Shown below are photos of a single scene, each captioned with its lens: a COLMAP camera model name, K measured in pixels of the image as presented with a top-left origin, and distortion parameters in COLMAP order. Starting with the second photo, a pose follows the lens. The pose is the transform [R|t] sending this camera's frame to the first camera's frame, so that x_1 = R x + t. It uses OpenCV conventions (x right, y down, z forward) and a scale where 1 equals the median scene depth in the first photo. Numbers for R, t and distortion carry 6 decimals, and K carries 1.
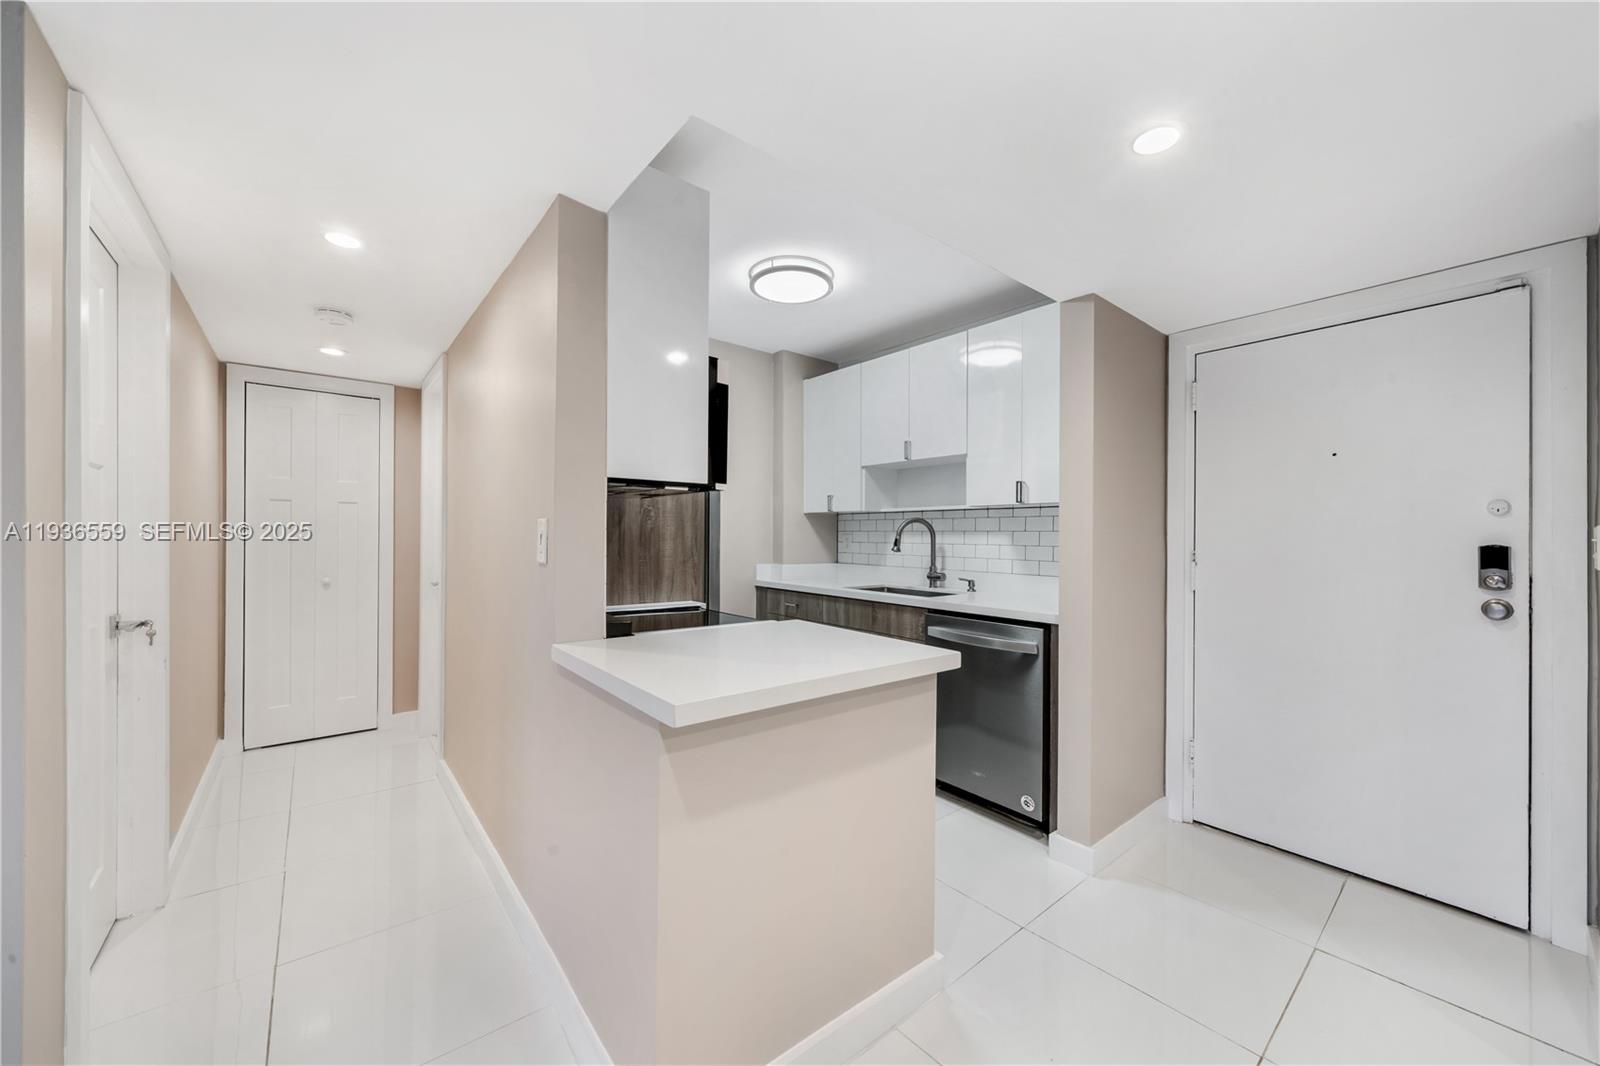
lens RADIAL K [[594.4, 0, 800.0], [0, 594.4, 533.0], [0, 0, 1]] dist [-0.002433, -0.000439]
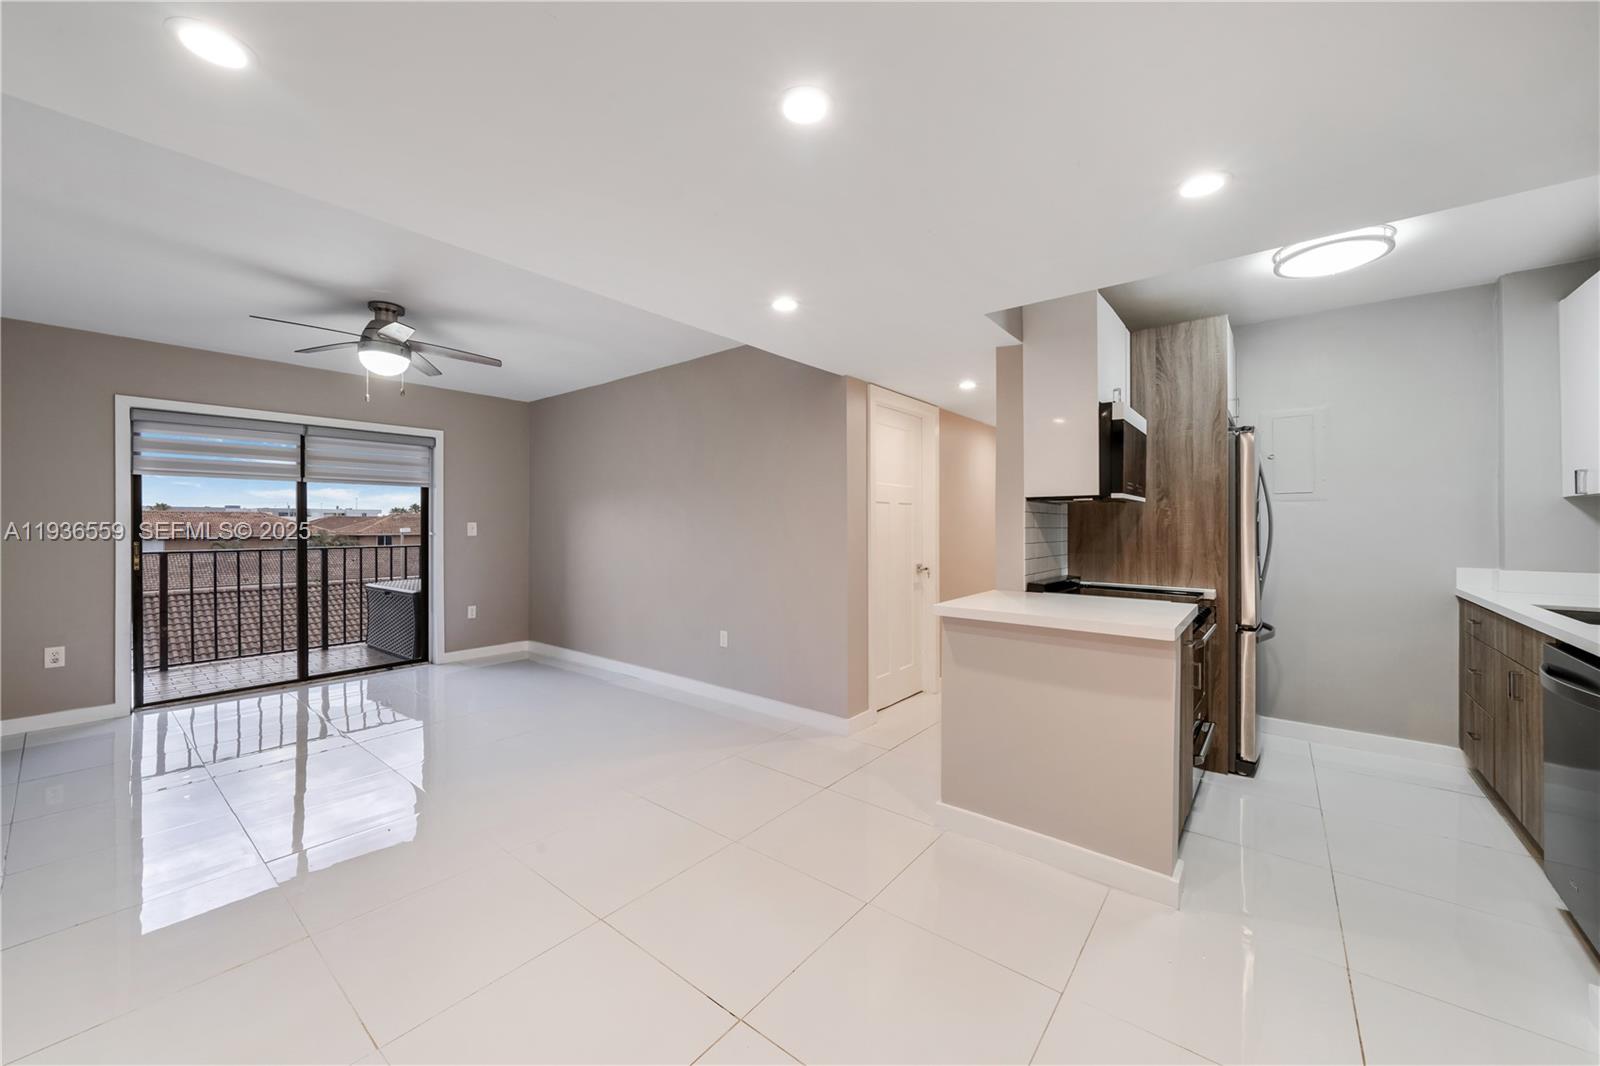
lens RADIAL K [[594.4, 0, 800.0], [0, 594.4, 533.0], [0, 0, 1]] dist [-0.002433, -0.000439]
pose [[0.199483, 0.002394, -0.979898, 0.719116], [0.006496, 0.999972, 0.003765, -0.001002], [0.979880, -0.007116, 0.199462, 0.016571]]
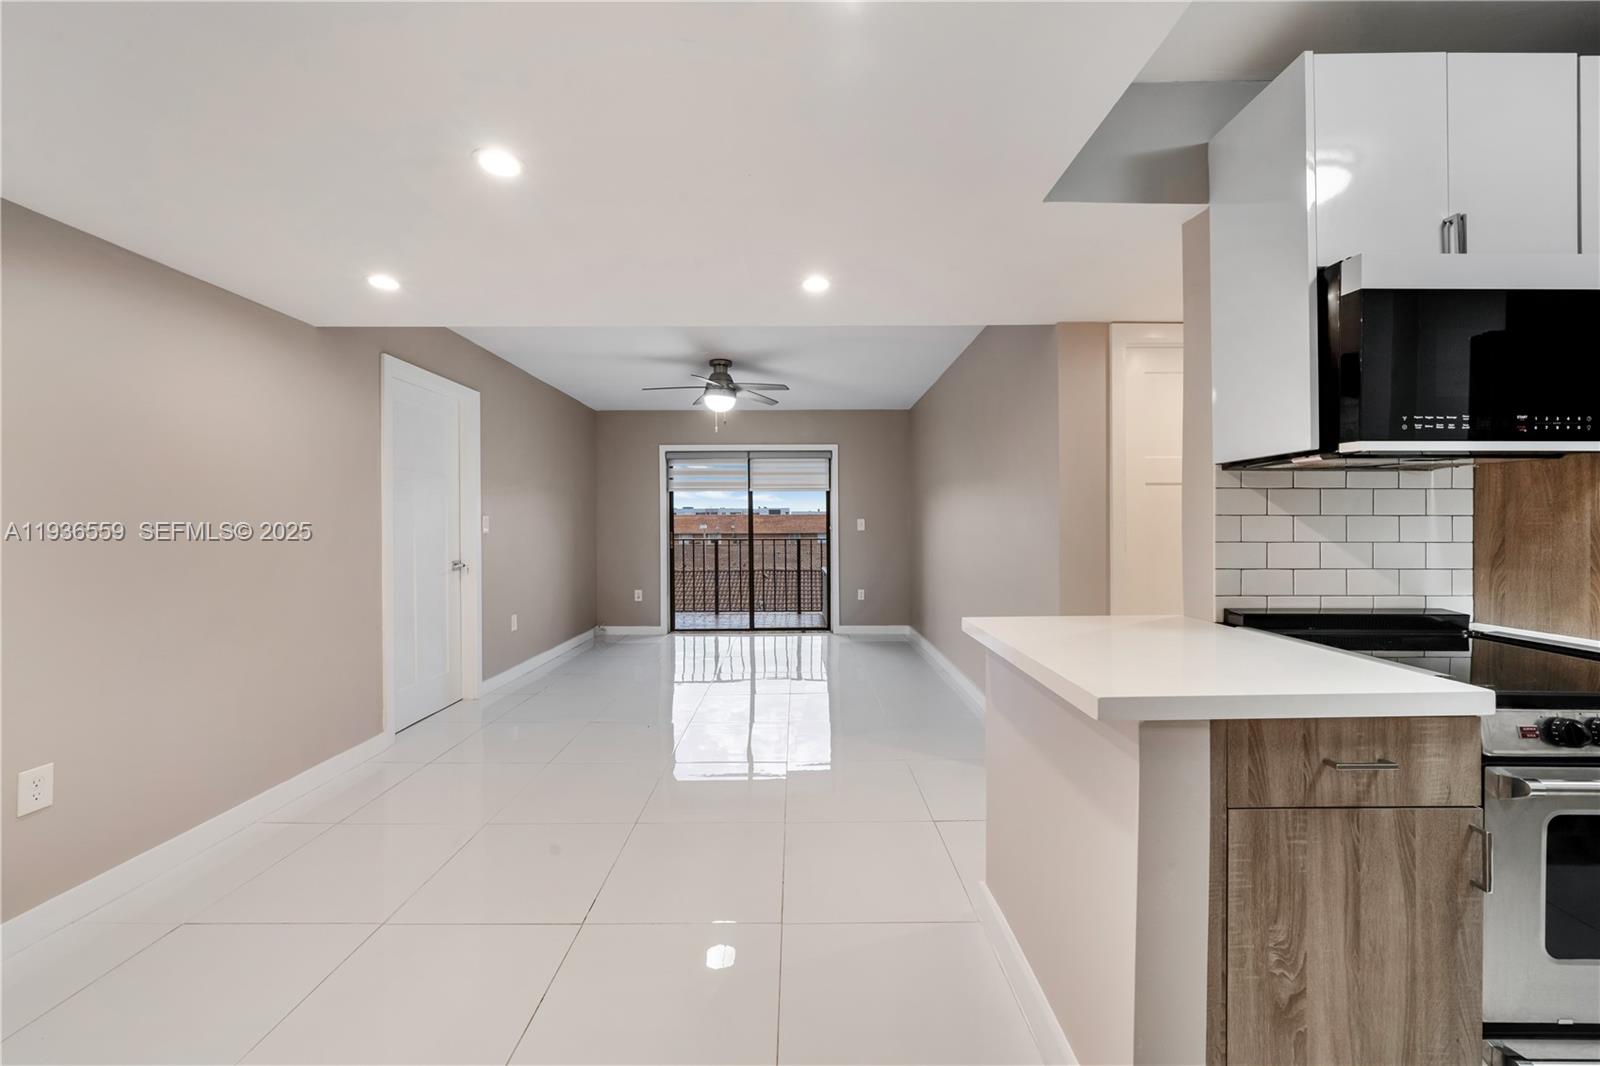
lens RADIAL K [[594.4, 0, 800.0], [0, 594.4, 533.0], [0, 0, 1]] dist [-0.002433, -0.000439]
pose [[-0.631941, 0.001719, -0.775015, 0.532560], [-0.000792, 0.999996, 0.002864, 0.012784], [0.775016, 0.002424, -0.631937, 0.638665]]
